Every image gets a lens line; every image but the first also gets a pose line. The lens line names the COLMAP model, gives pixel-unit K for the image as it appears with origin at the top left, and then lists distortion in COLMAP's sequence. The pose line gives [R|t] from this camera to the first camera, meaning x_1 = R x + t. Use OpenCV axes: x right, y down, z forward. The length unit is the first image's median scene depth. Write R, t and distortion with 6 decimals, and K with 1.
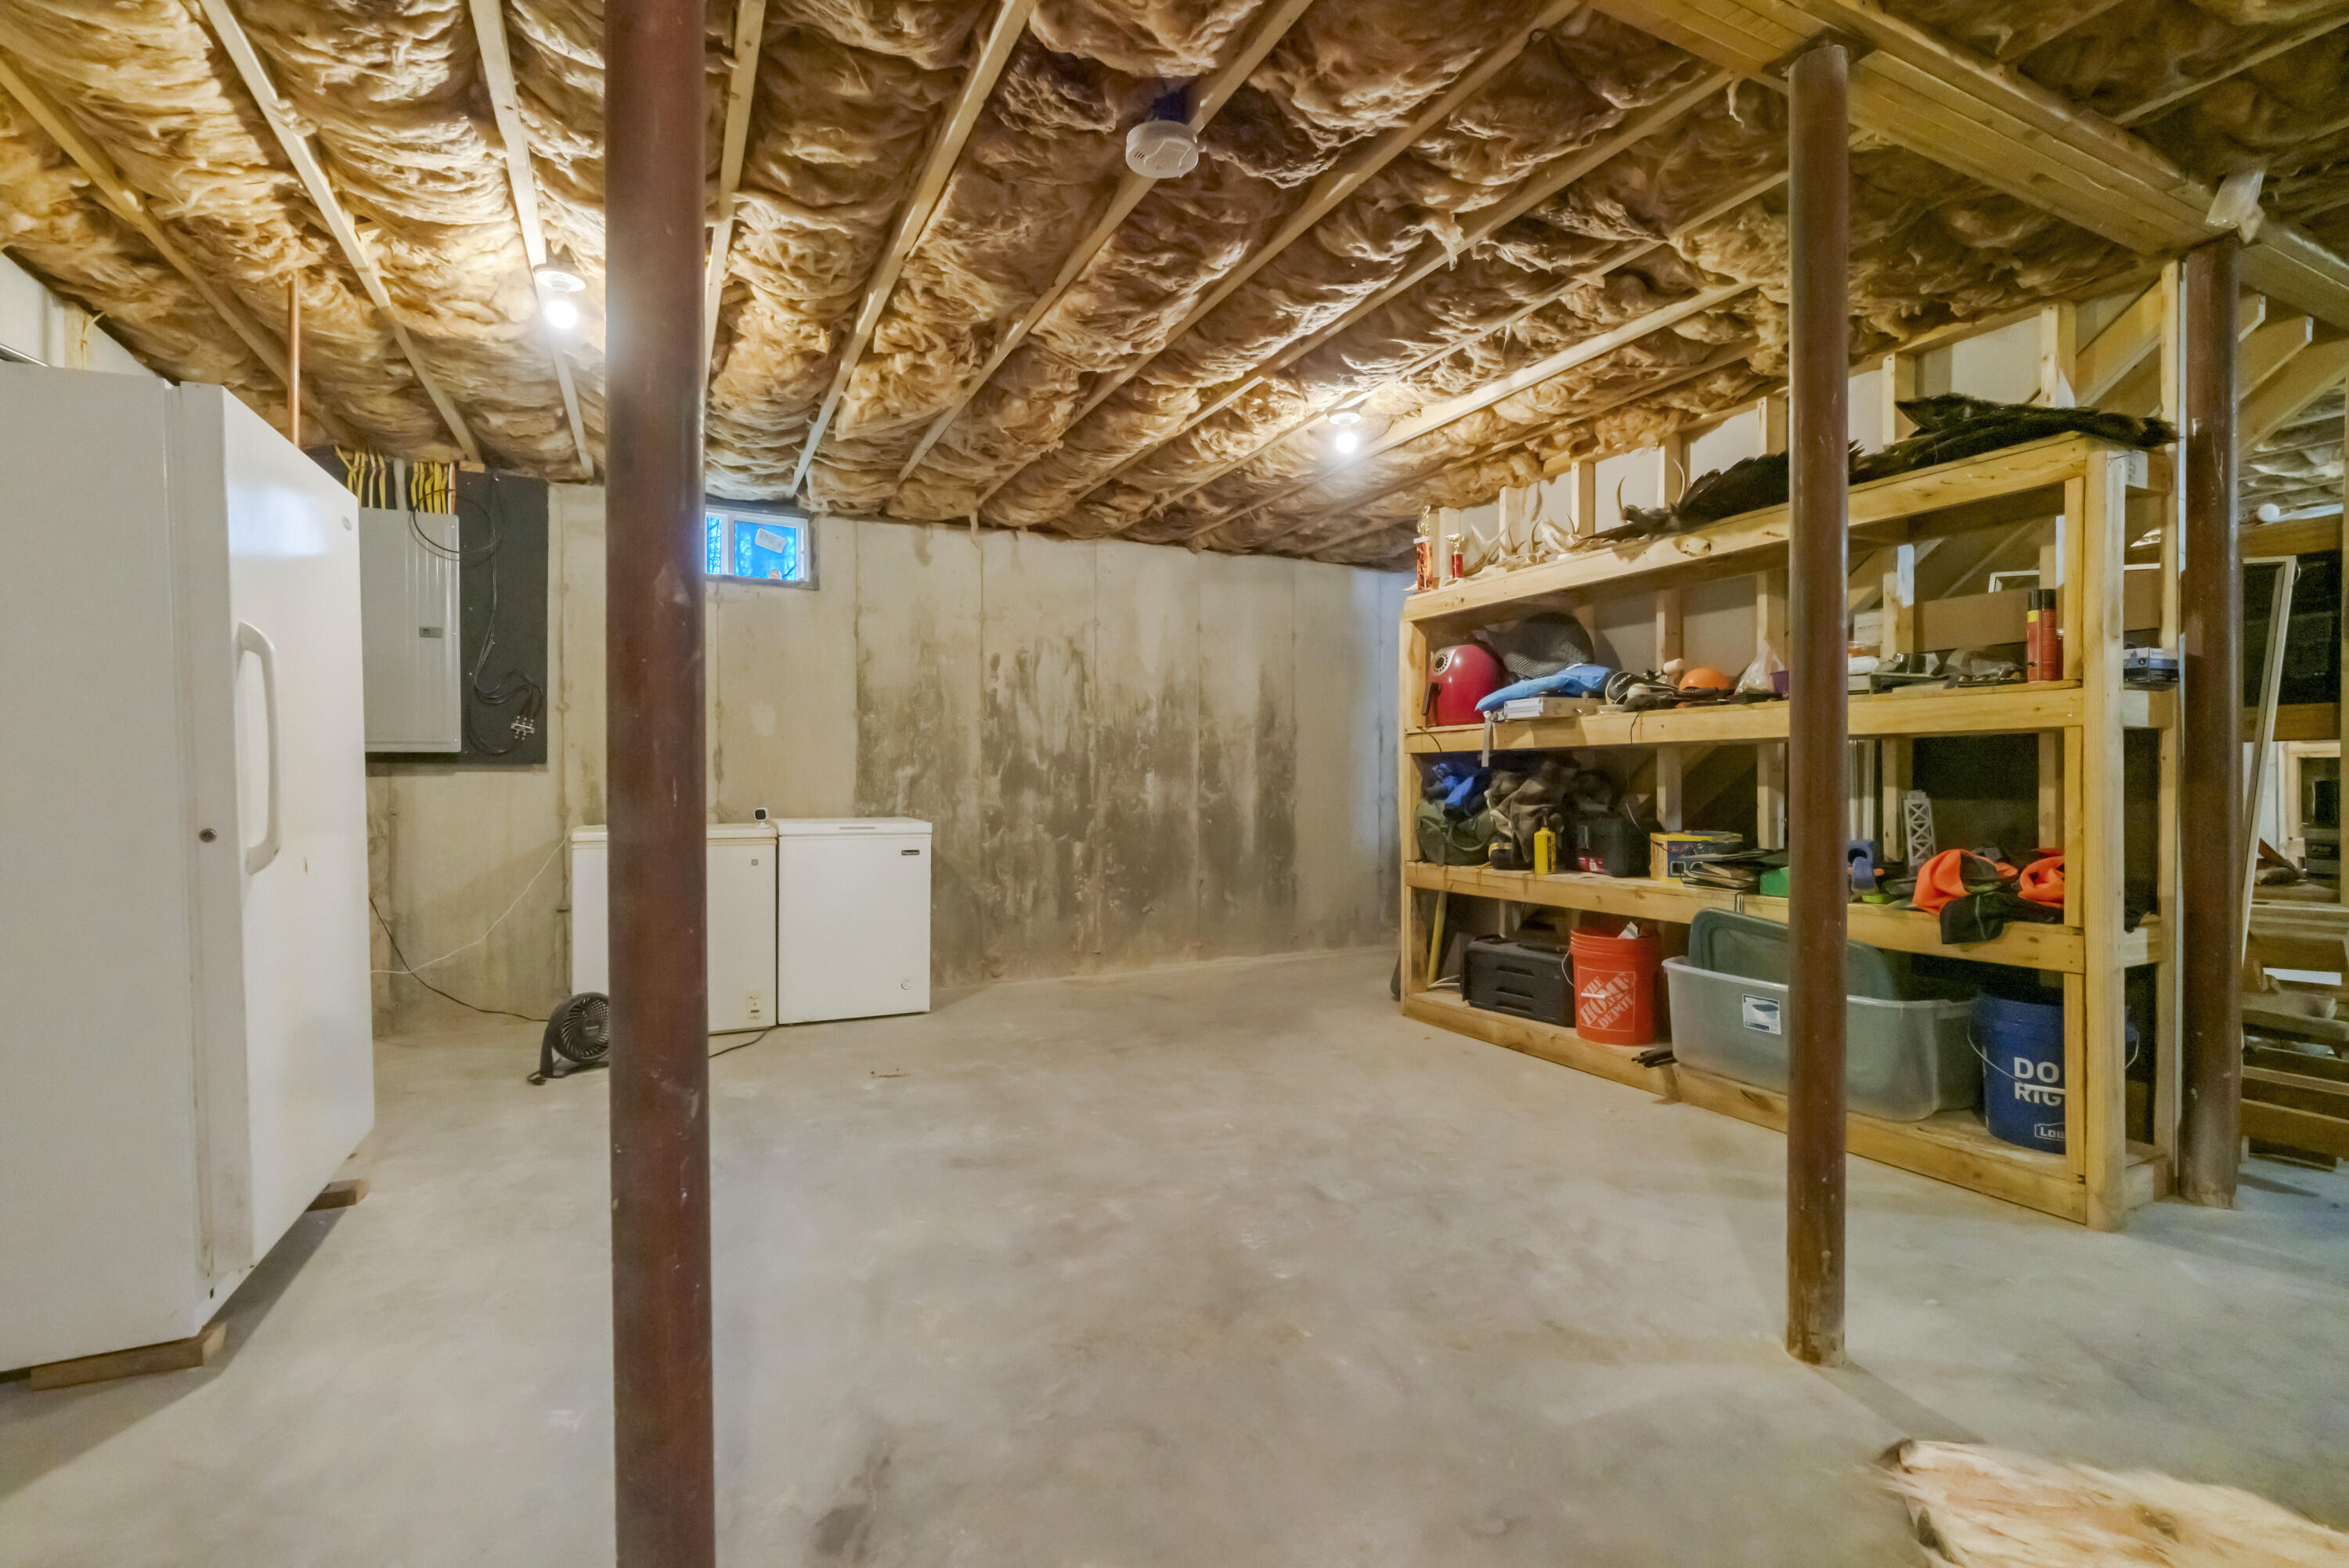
lens RADIAL K [[1074.5, 0, 1174.5], [0, 1074.5, 784.0], [0, 0, 1]] dist [-0.002937, 0.000705]
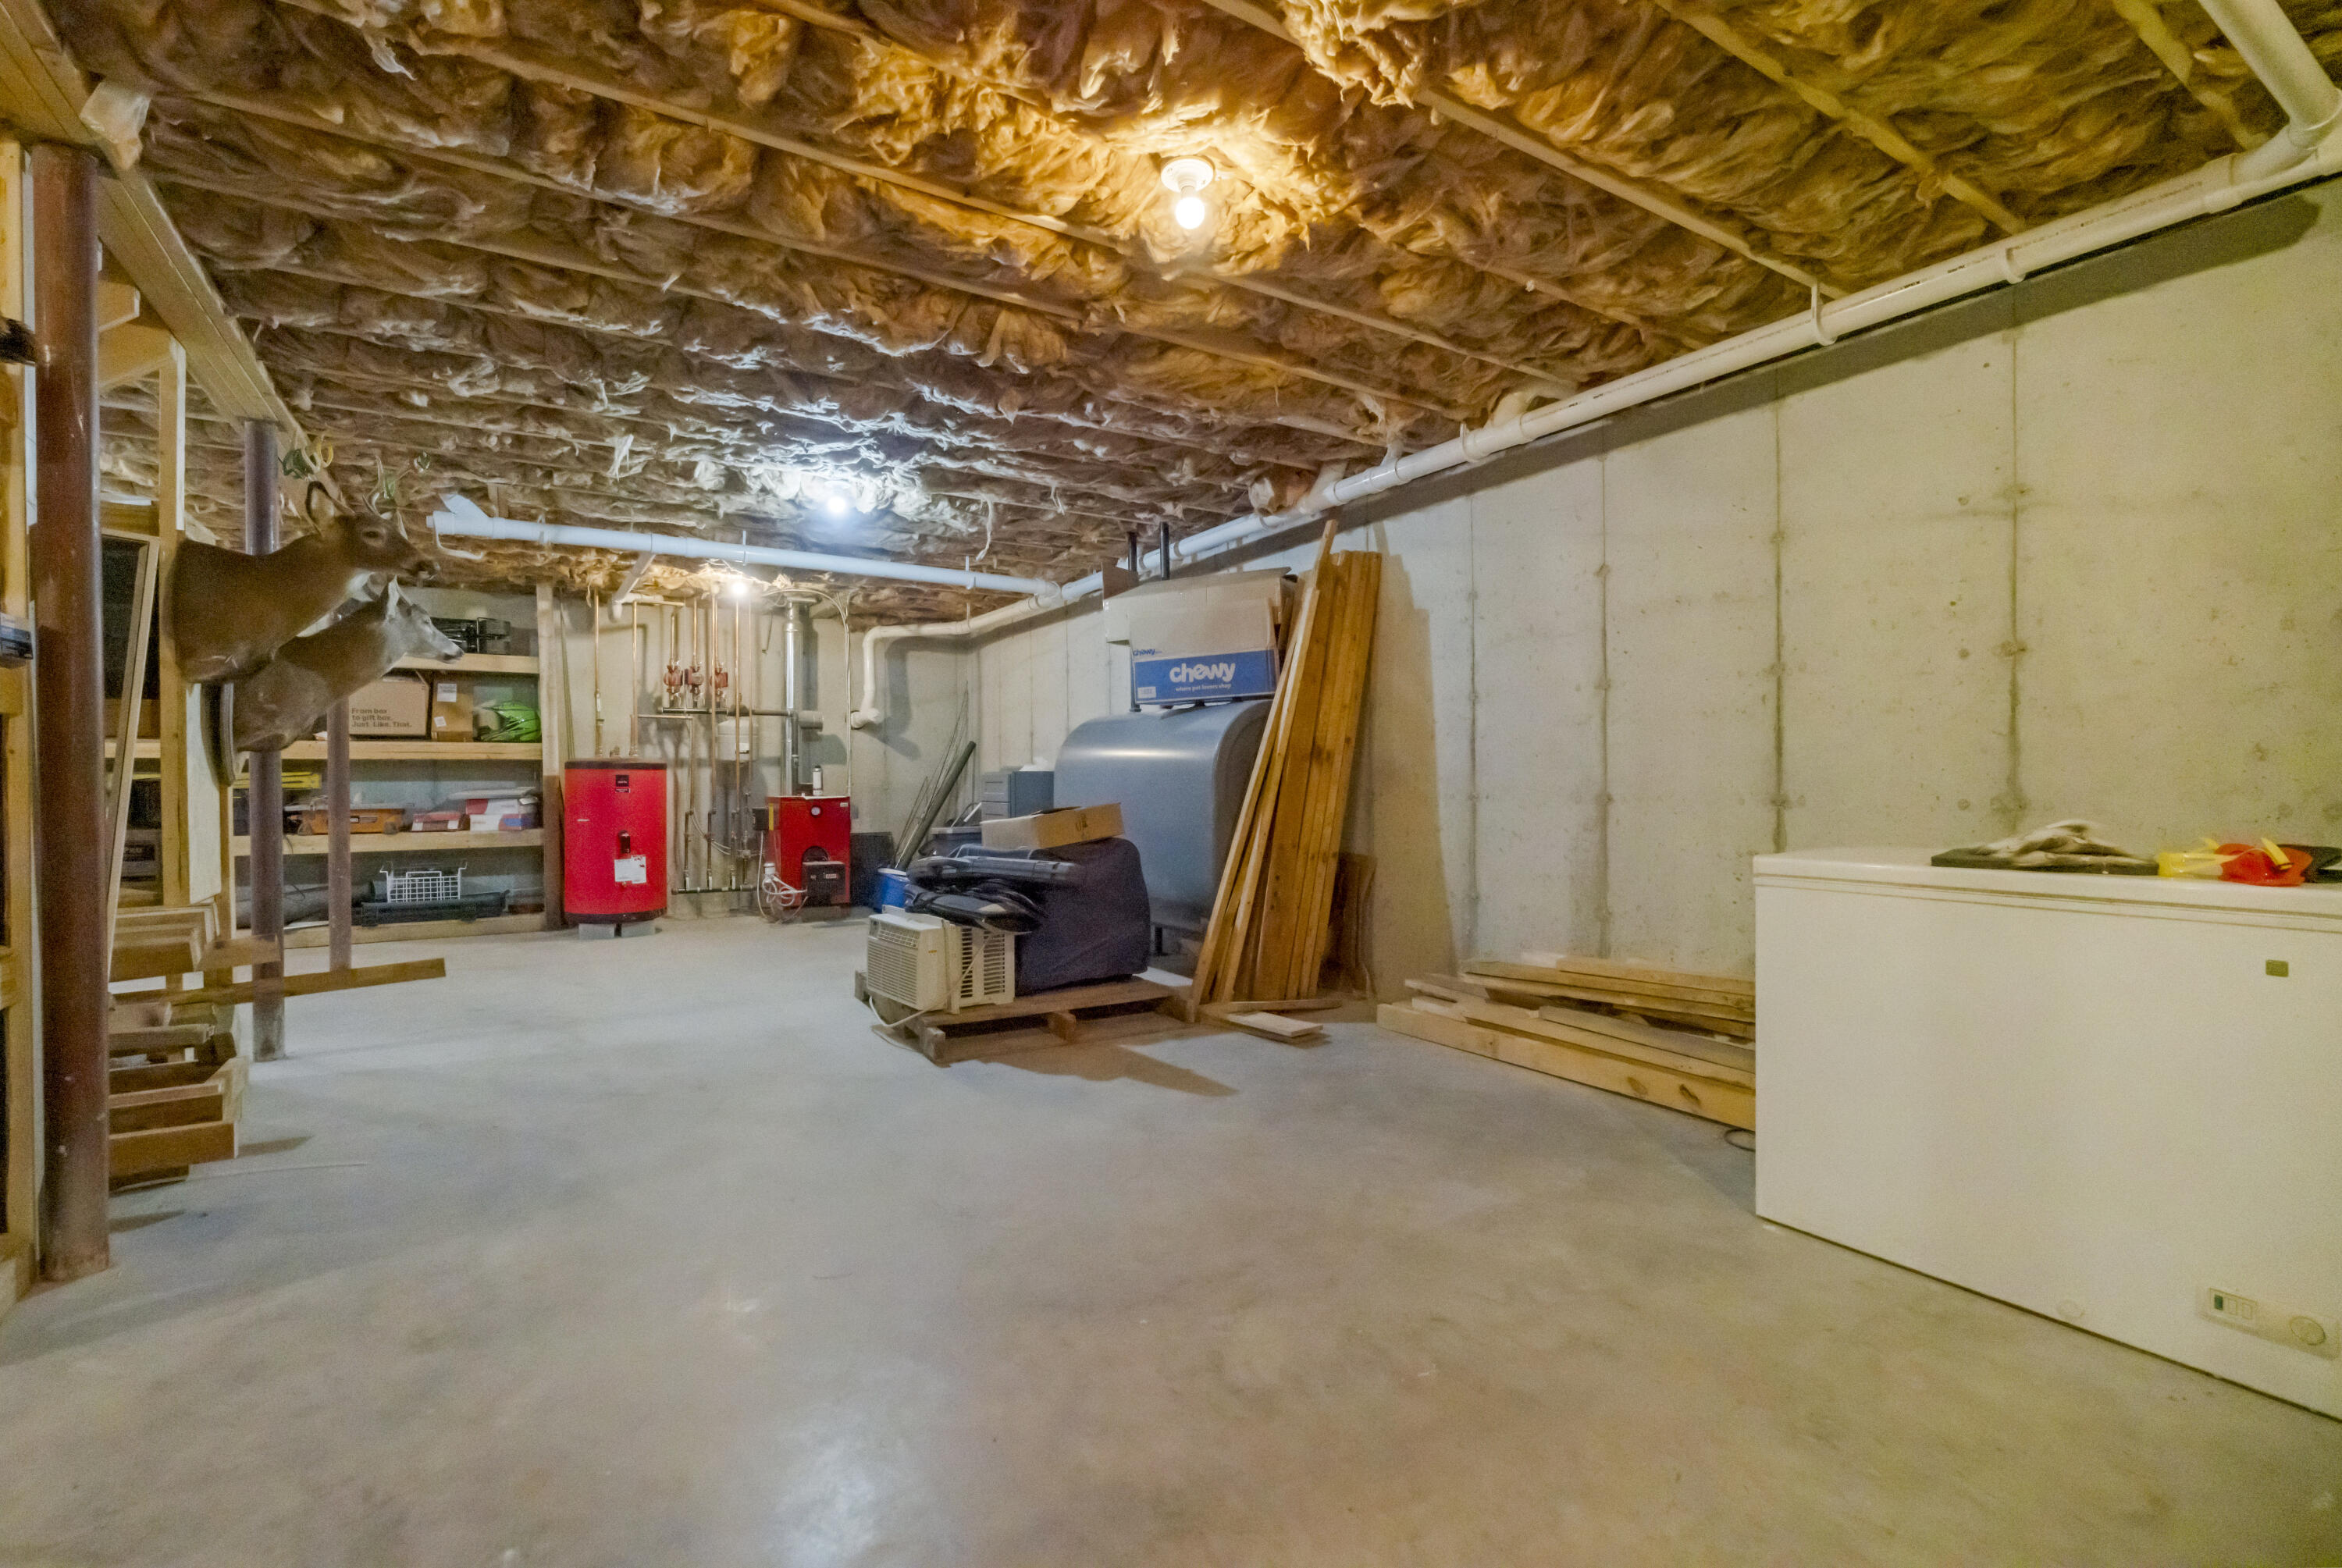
lens RADIAL K [[1071.3, 0, 1171.0], [0, 1071.3, 784.0], [0, 0, 1]] dist [-0.002937, 0.000705]
pose [[-0.084127, -0.004225, 0.996446, 0.044155], [0.006860, 0.999965, 0.004819, 0.003189], [-0.996431, 0.007241, -0.084095, 0.198279]]
